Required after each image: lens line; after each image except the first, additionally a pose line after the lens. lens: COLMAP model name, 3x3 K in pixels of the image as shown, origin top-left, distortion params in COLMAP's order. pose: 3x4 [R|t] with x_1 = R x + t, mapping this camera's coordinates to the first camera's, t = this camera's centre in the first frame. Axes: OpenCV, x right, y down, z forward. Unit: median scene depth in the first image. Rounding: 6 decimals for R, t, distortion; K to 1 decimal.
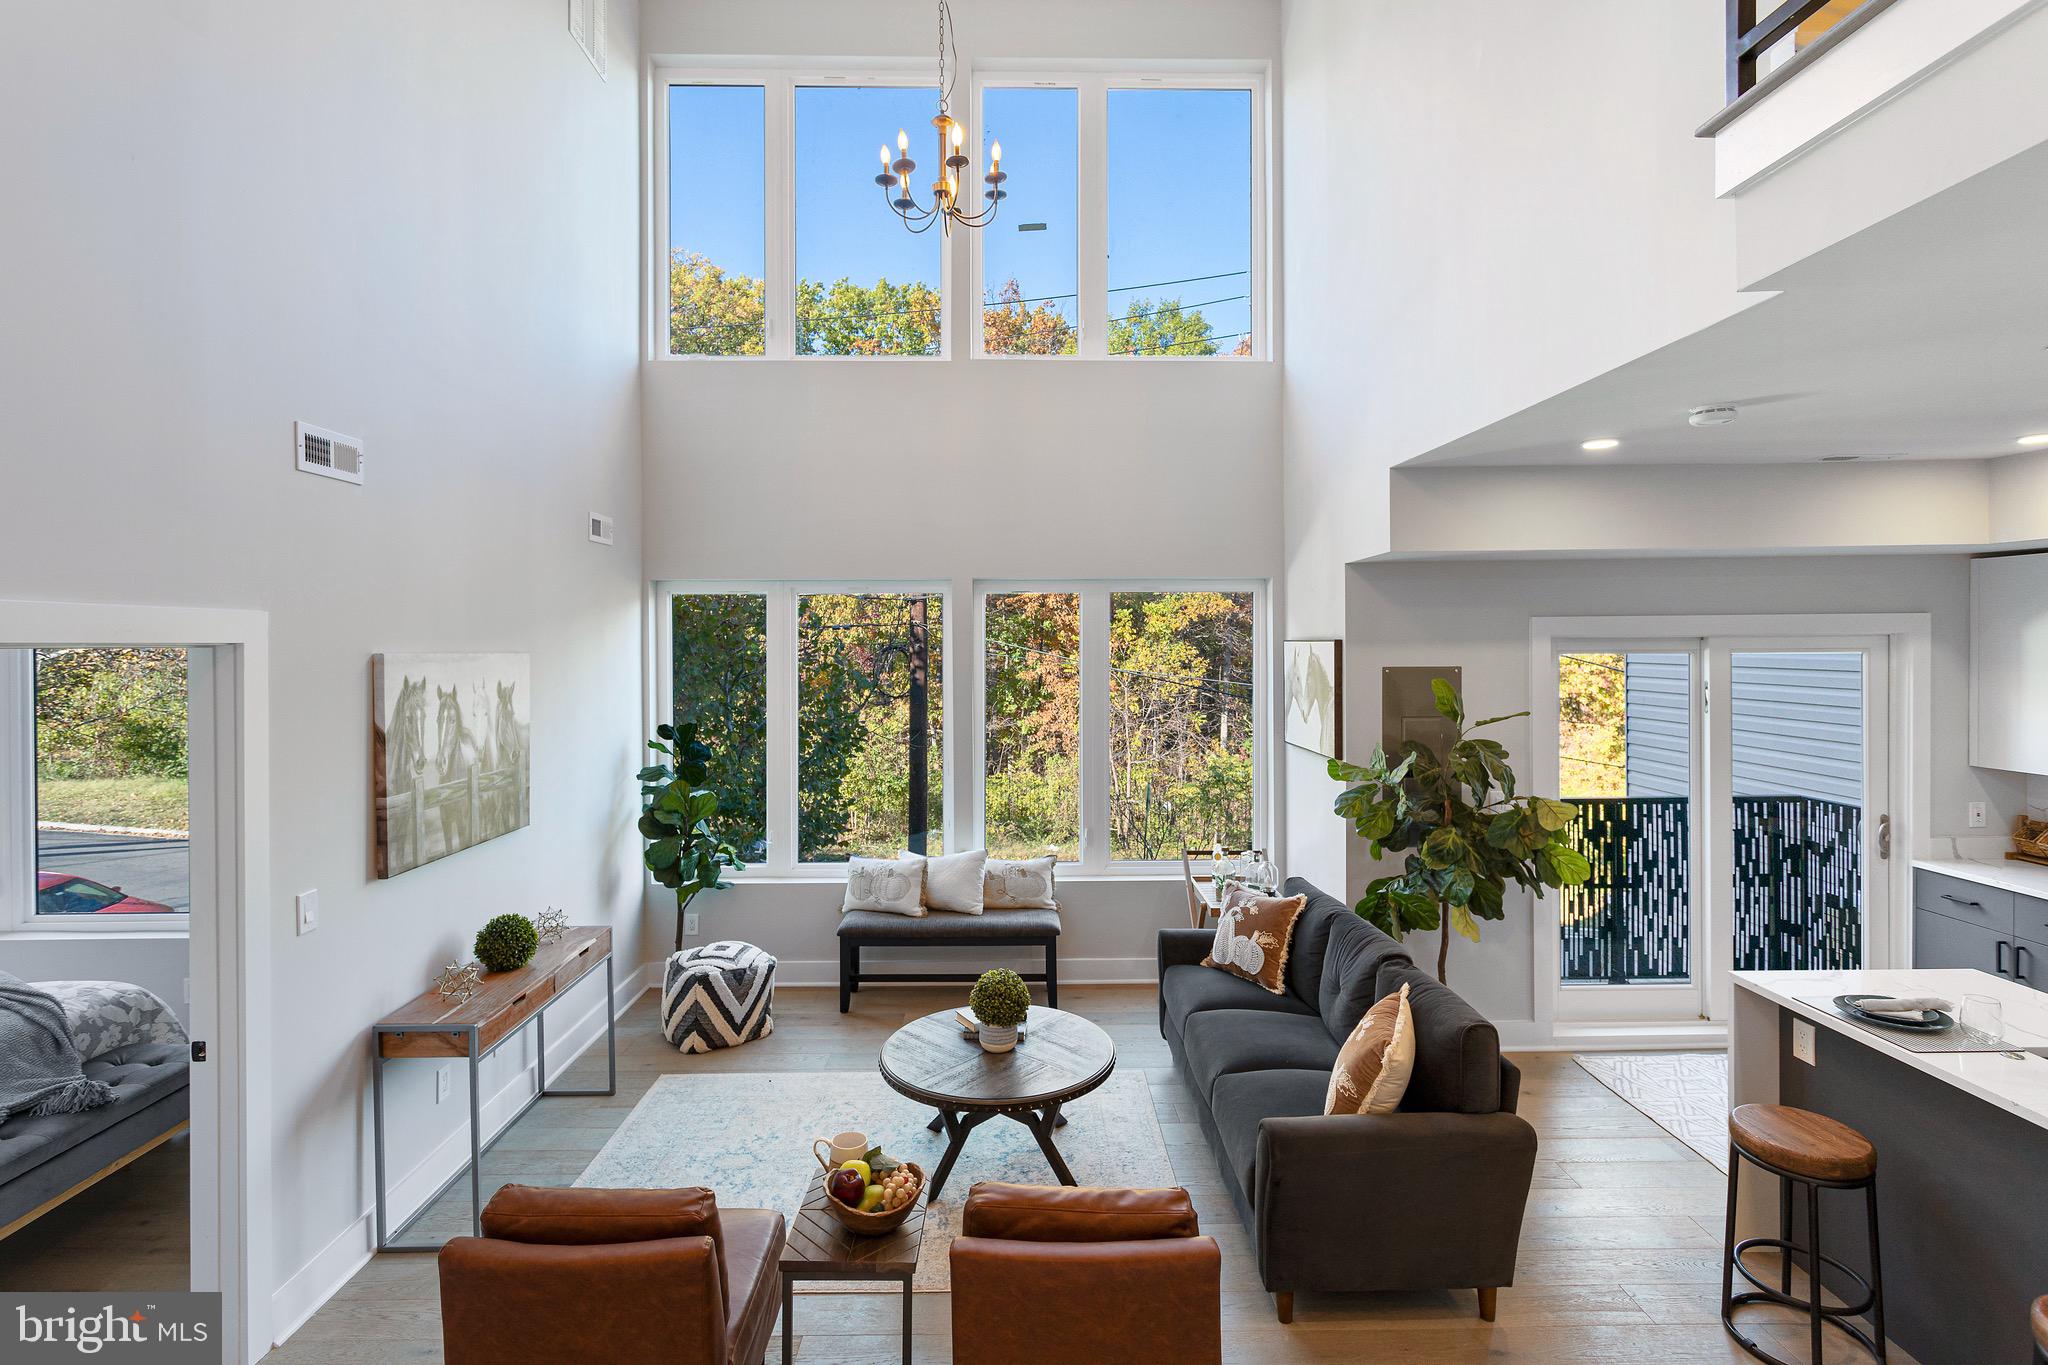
lens RADIAL K [[990.6, 0, 1027.3], [0, 990.6, 641.2], [0, 0, 1]] dist [-0.002889, -0.000198]
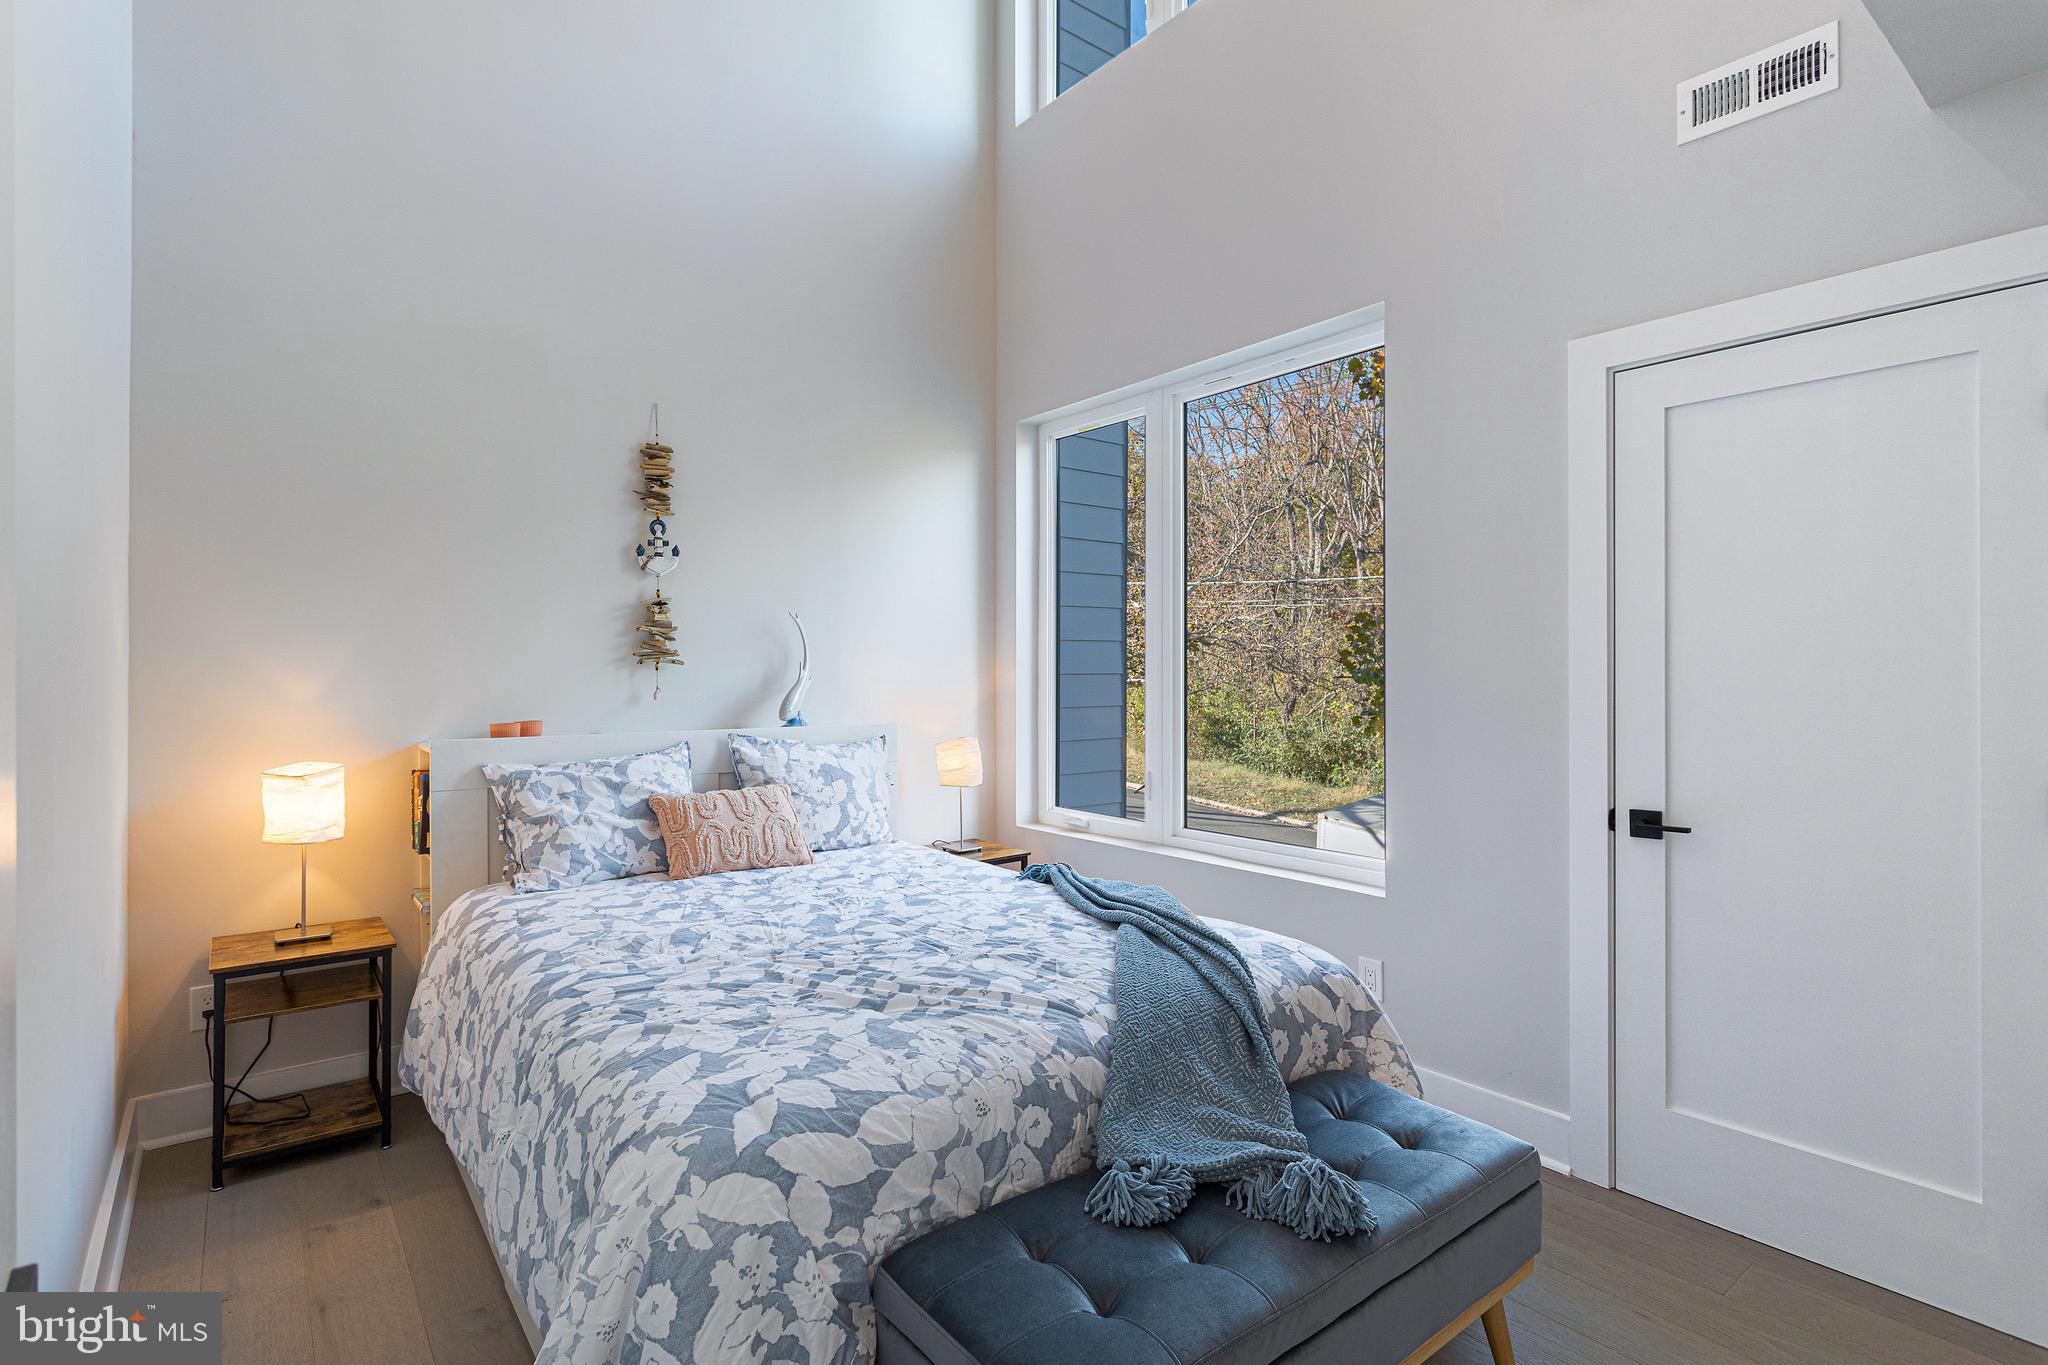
lens RADIAL K [[990.6, 0, 1020.9], [0, 990.6, 674.2], [0, 0, 1]] dist [-0.002889, -0.000198]
pose [[0.608836, 0.008477, -0.793250, -0.607313], [-0.008974, 0.999953, 0.003799, 0.200887], [0.793245, 0.004806, 0.608884, 0.552844]]
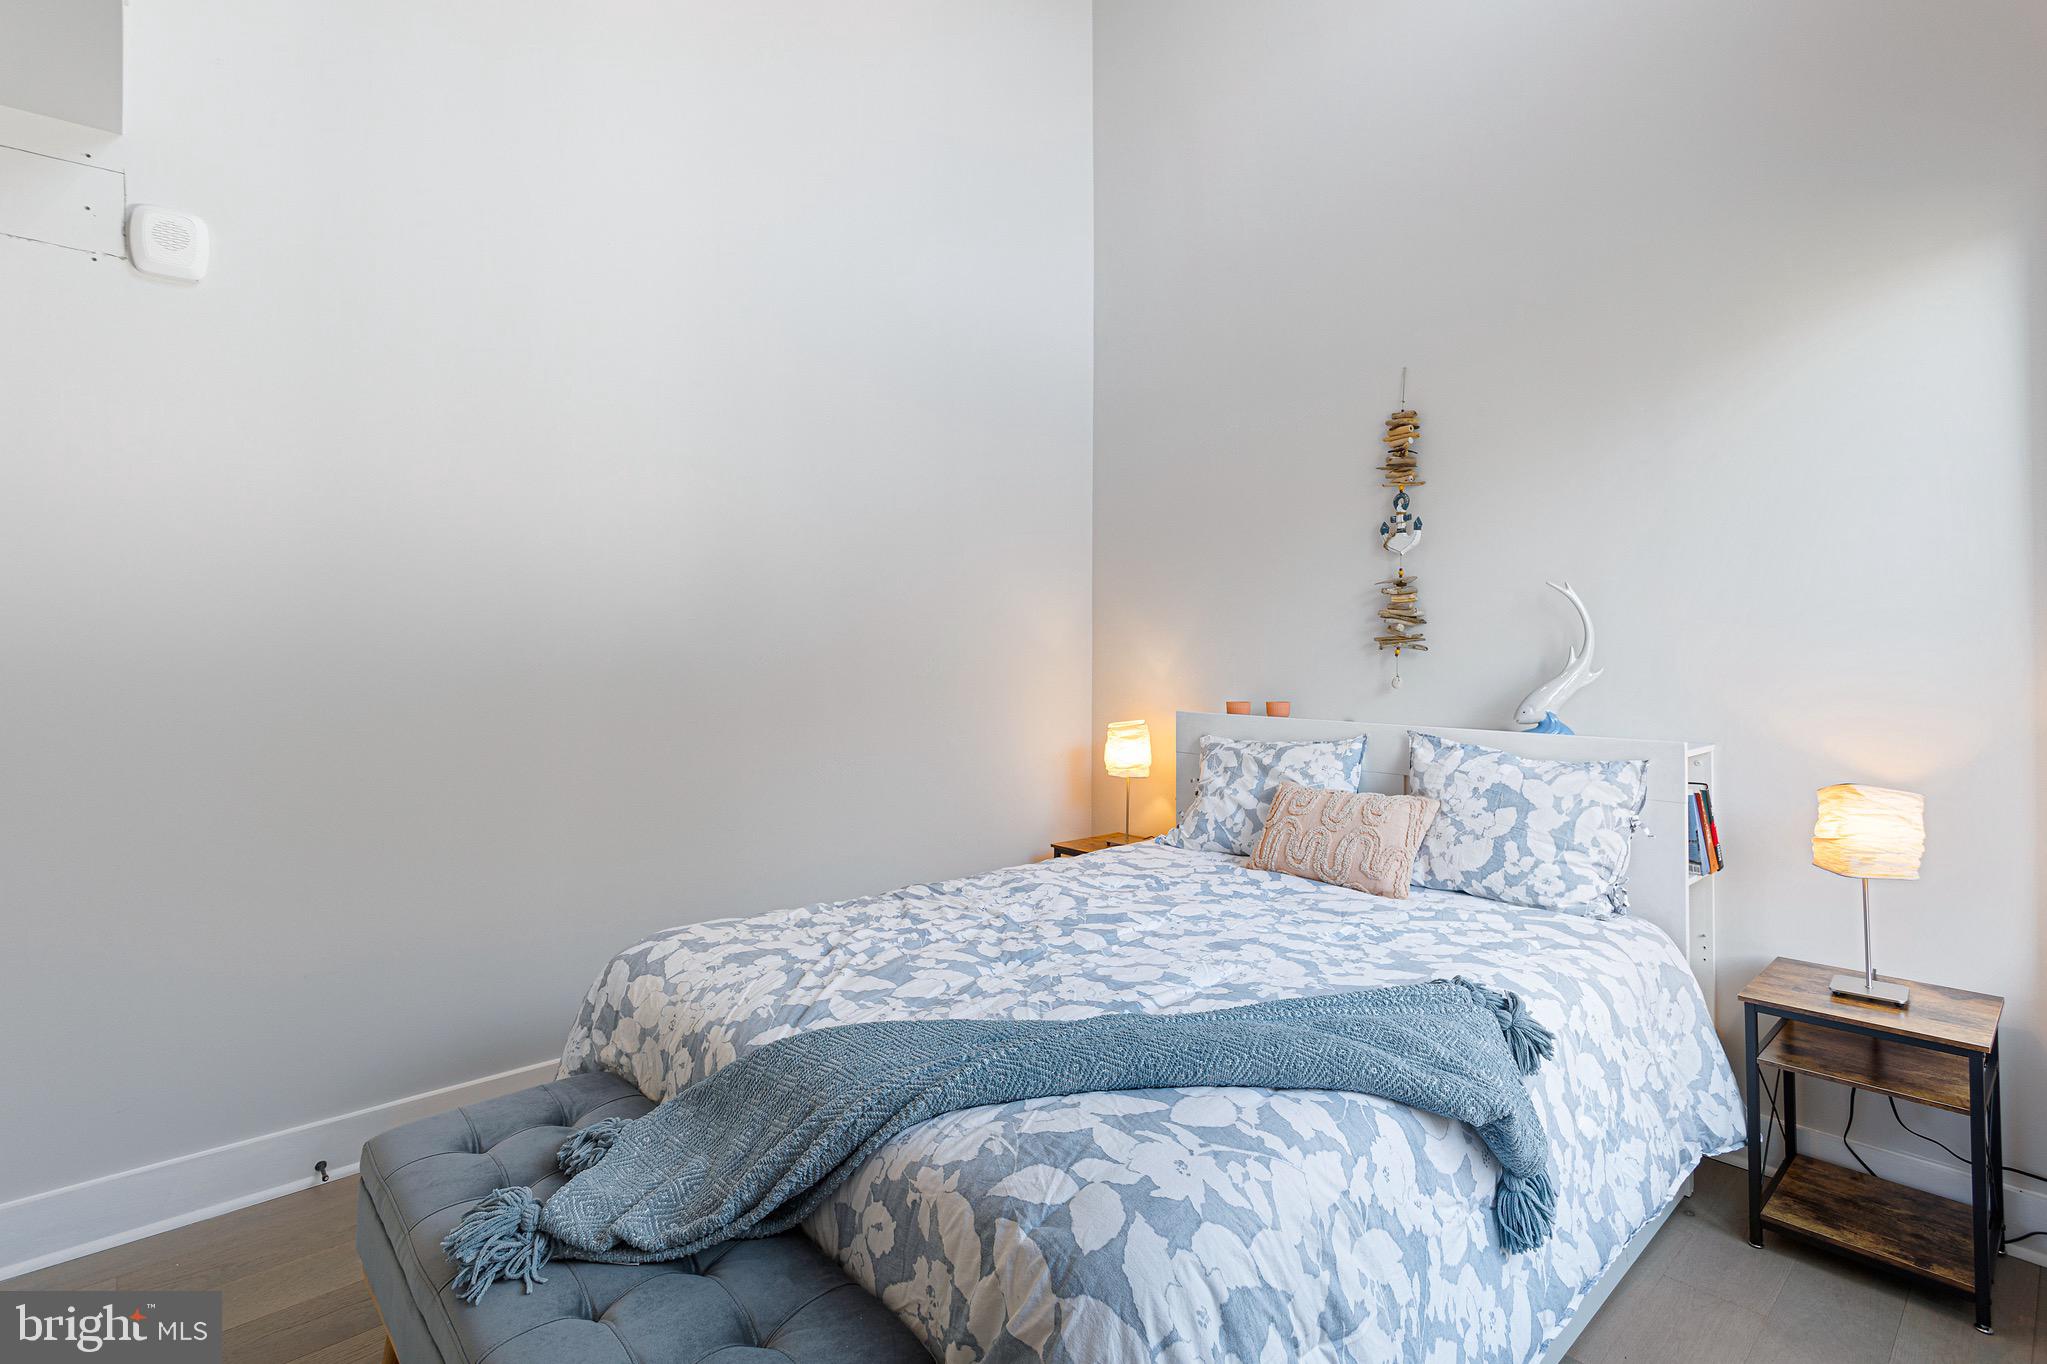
lens RADIAL K [[990.2, 0, 1020.8], [0, 990.2, 633.1], [0, 0, 1]] dist [-0.002889, -0.000198]
pose [[-0.753645, -0.000771, -0.657281, -0.741387], [0.001432, 0.999995, -0.002815, 0.185736], [0.657280, -0.003063, -0.753640, 1.275180]]
